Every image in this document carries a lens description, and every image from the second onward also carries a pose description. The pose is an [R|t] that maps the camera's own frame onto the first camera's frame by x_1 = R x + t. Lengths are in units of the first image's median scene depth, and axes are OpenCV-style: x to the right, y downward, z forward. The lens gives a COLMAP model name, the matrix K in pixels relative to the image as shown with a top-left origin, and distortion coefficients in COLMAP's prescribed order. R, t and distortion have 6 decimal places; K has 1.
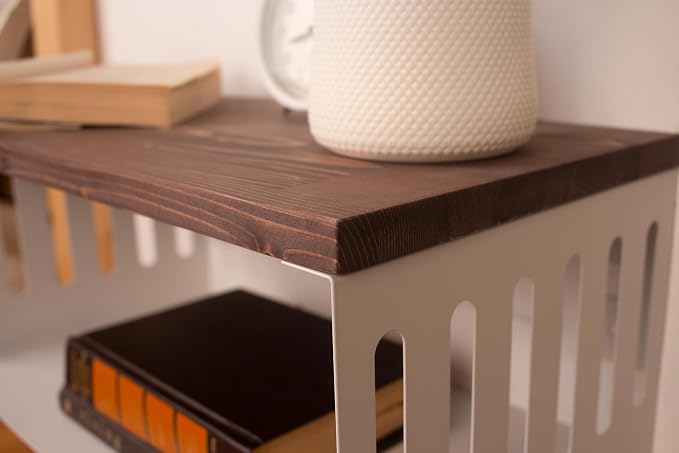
lens RADIAL K [[772.4, 0, 333.3], [0, 772.4, 225.7], [0, 0, 1]] dist [-0.010843, 0.000000]
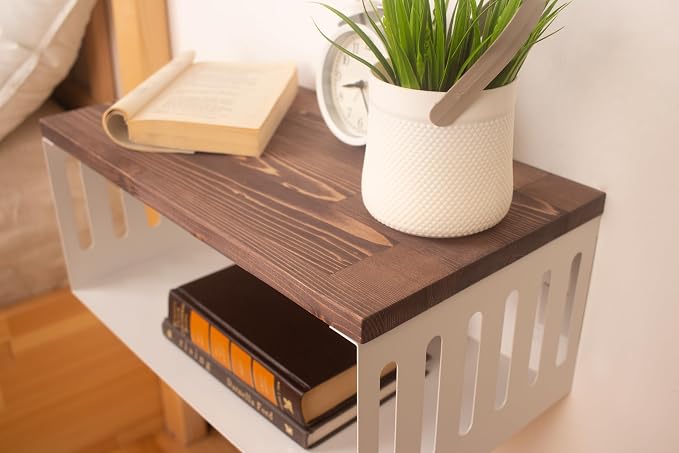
lens RADIAL K [[772.4, 0, 340.7], [0, 772.4, 226.4], [0, 0, 1]] dist [-0.010843, 0.000000]
pose [[0.999247, 0.034786, -0.017189, -0.011864], [-0.030145, 0.974913, 0.220537, -0.340240], [0.024429, -0.219853, 0.975227, -0.408312]]
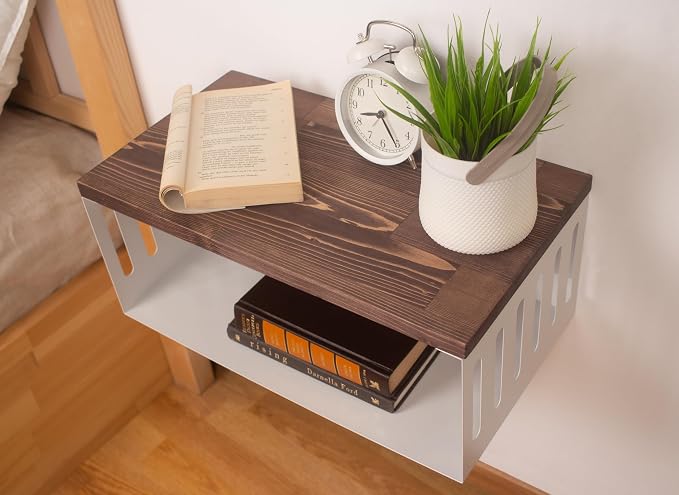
lens RADIAL K [[883.6, 0, 341.3], [0, 883.6, 246.6], [0, 0, 1]] dist [-0.016088, 0.000000]
pose [[0.976699, -0.180406, 0.116248, -0.372721], [0.112177, 0.890908, 0.440113, -0.896906], [-0.182966, -0.416817, 0.890386, -0.776147]]
